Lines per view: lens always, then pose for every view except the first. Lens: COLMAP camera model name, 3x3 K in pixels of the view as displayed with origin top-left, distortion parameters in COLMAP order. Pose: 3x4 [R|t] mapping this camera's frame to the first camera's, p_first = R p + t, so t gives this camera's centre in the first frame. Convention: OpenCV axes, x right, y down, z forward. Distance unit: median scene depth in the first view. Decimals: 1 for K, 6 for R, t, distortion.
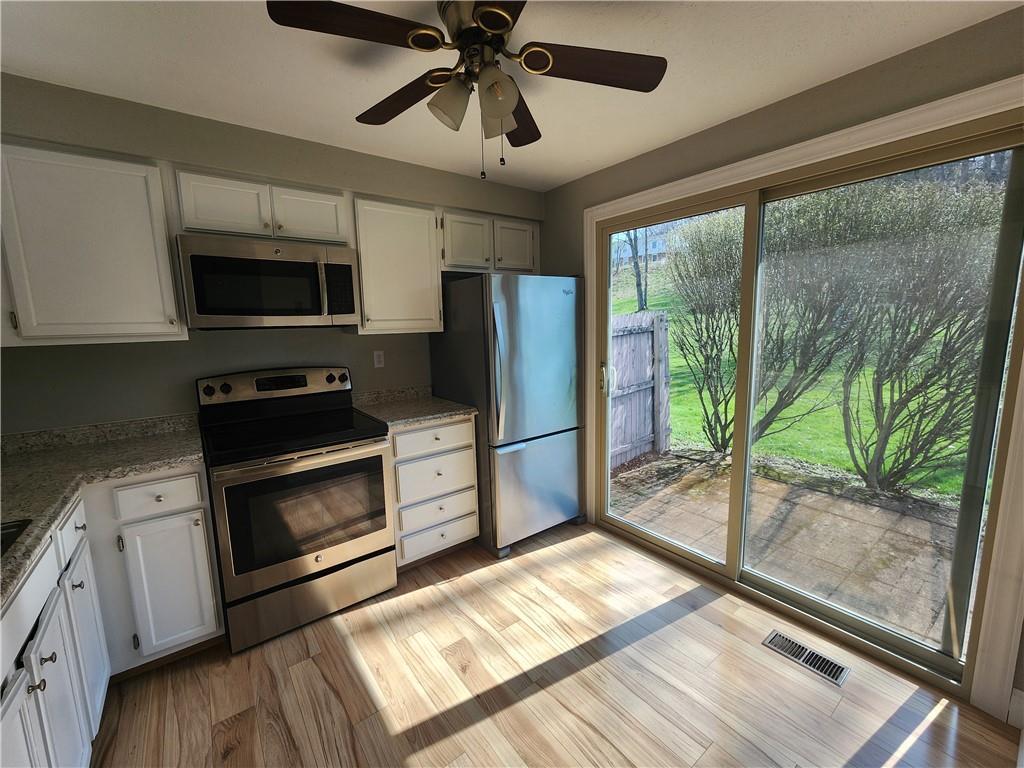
lens RADIAL K [[420.9, 0, 513.3], [0, 420.9, 381.4], [0, 0, 1]] dist [-0.001783, -0.000066]
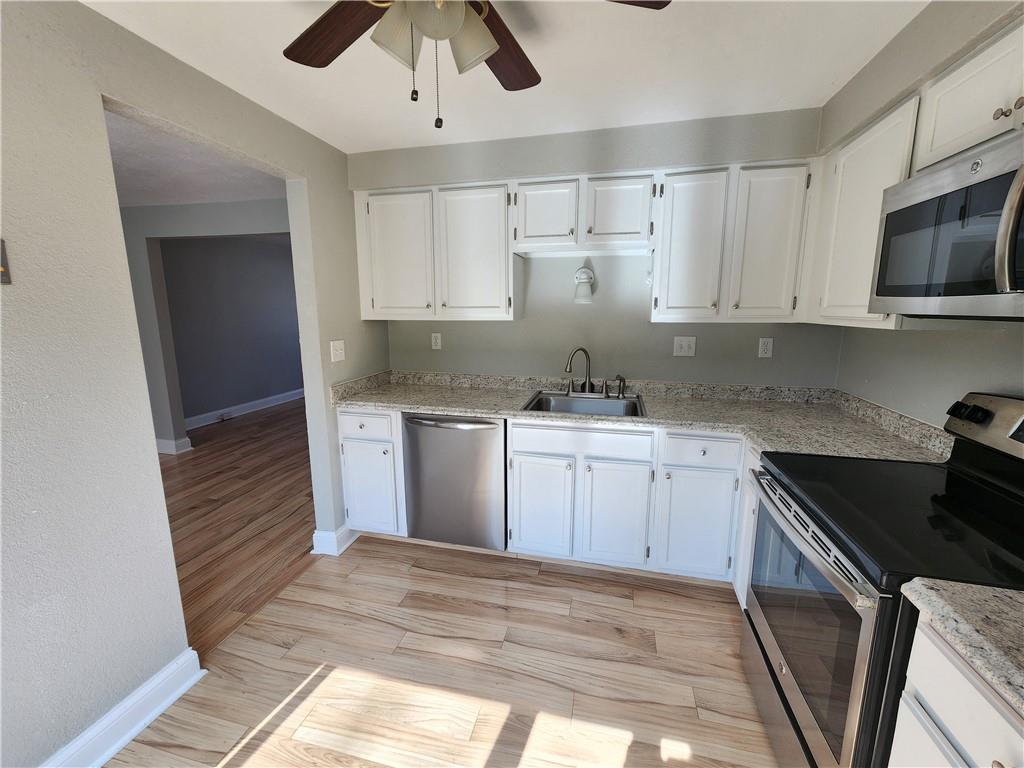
lens RADIAL K [[420.9, 0, 507.2], [0, 420.9, 382.3], [0, 0, 1]] dist [-0.001783, -0.000066]
pose [[-0.781517, 0.133199, -0.609499, 0.203403], [-0.065349, 0.954092, 0.292299, -0.157842], [0.620452, 0.268267, -0.736935, 0.998000]]
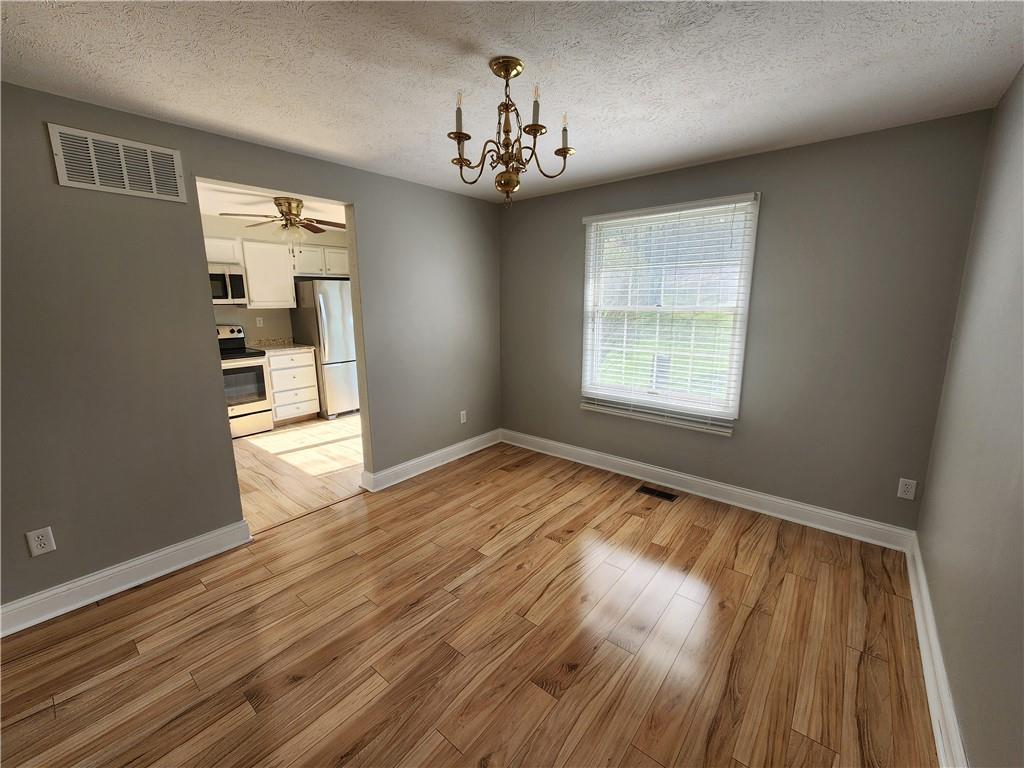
lens RADIAL K [[420.9, 0, 515.3], [0, 420.9, 379.6], [0, 0, 1]] dist [-0.001783, -0.000066]
pose [[0.973511, -0.025622, 0.227199, 0.442936], [0.015771, 0.998860, 0.045066, 0.169252], [-0.228094, -0.040289, 0.972805, -1.355625]]
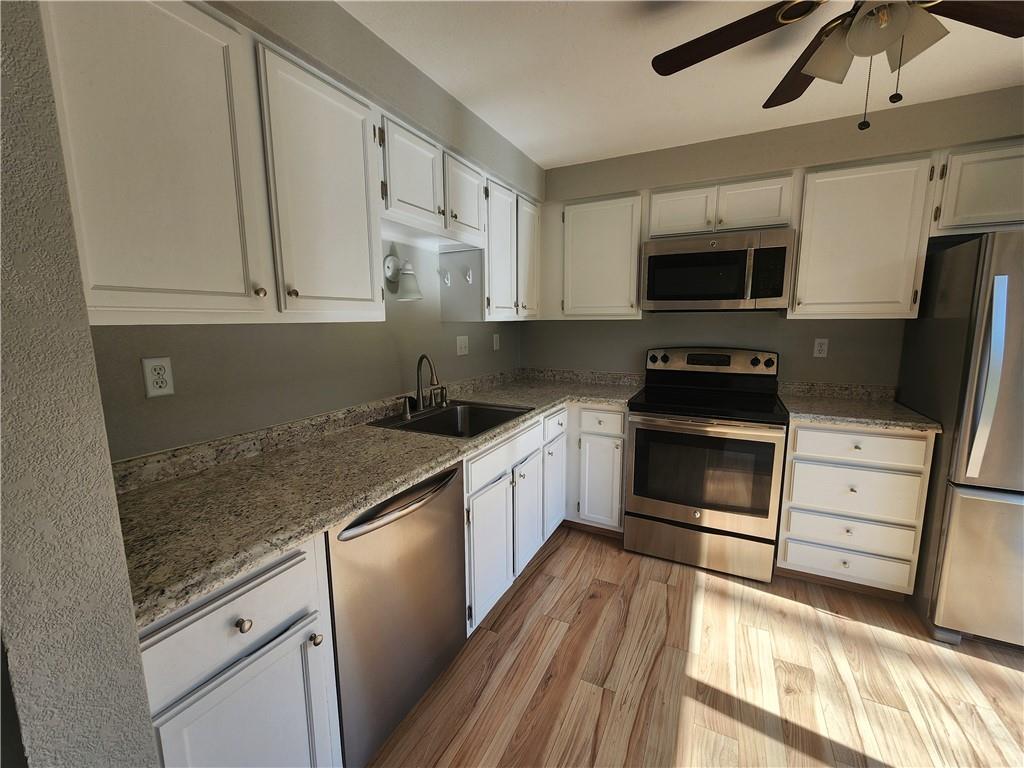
lens RADIAL K [[420.9, 0, 510.8], [0, 420.9, 381.6], [0, 0, 1]] dist [-0.001783, -0.000066]
pose [[0.431733, 0.152177, -0.889072, 0.256521], [-0.126770, 0.986119, 0.107229, 0.007768], [0.893048, 0.066414, 0.445032, 0.018382]]
